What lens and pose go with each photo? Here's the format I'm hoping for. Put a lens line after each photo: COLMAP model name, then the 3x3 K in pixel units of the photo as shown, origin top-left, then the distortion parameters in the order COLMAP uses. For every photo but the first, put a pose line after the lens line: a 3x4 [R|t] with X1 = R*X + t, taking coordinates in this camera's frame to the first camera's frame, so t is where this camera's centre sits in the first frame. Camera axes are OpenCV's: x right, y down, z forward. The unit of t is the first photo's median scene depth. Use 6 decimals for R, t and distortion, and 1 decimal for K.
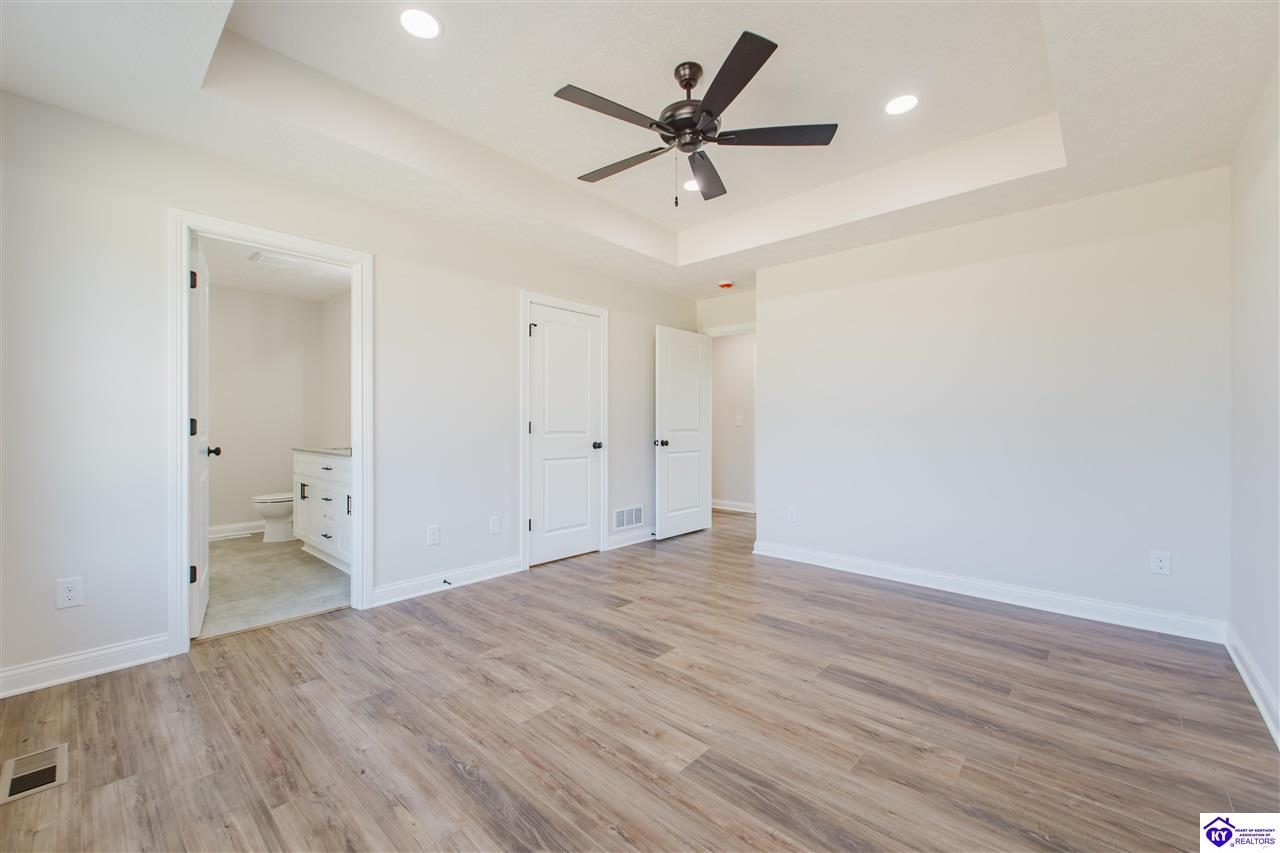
lens RADIAL K [[522.9, 0, 643.1], [0, 522.9, 422.7], [0, 0, 1]] dist [0.014272, 0.000072]
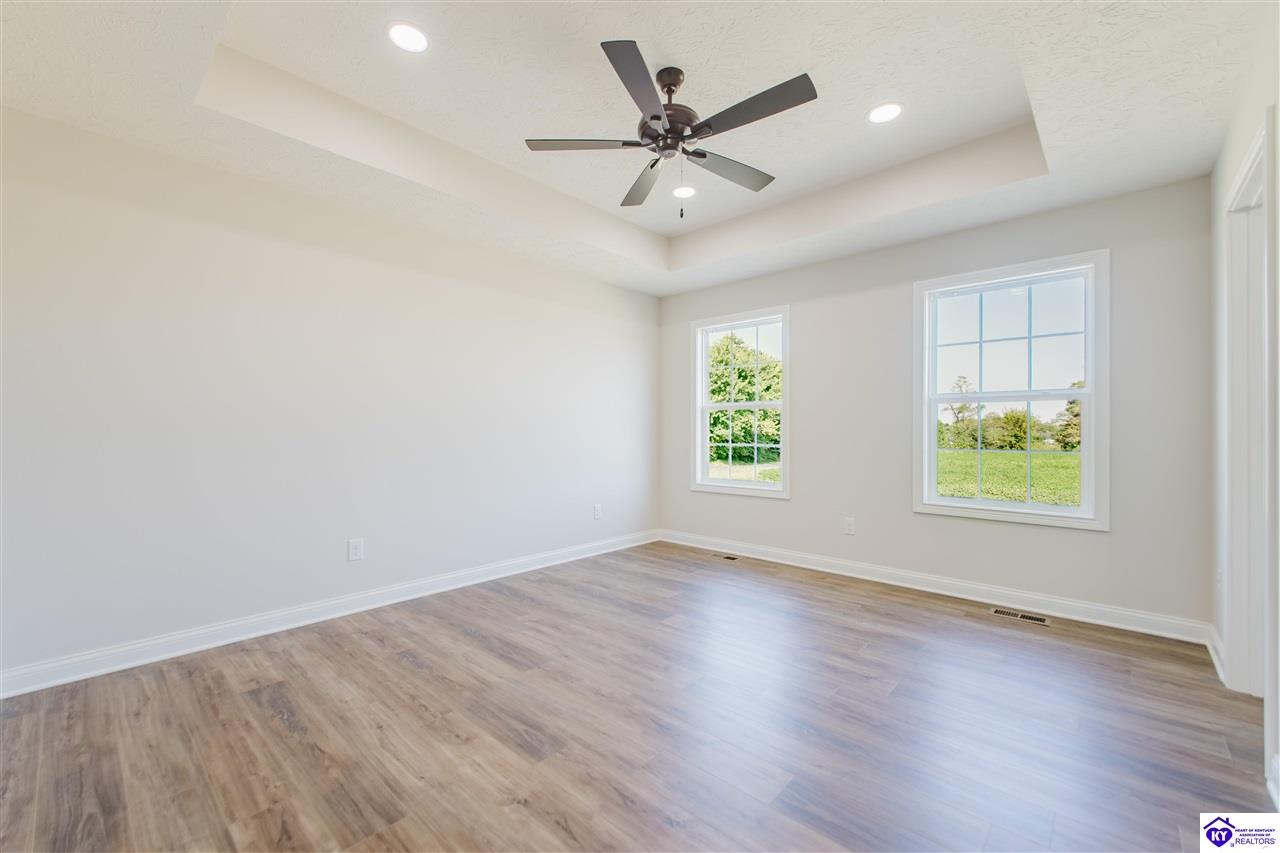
lens RADIAL K [[522.9, 0, 637.3], [0, 522.9, 429.7], [0, 0, 1]] dist [0.014272, 0.000072]
pose [[-0.999911, -0.008413, 0.010398, 0.137854], [-0.008459, 0.999955, -0.004354, 0.006965], [-0.010361, -0.004442, -0.999936, 1.970189]]
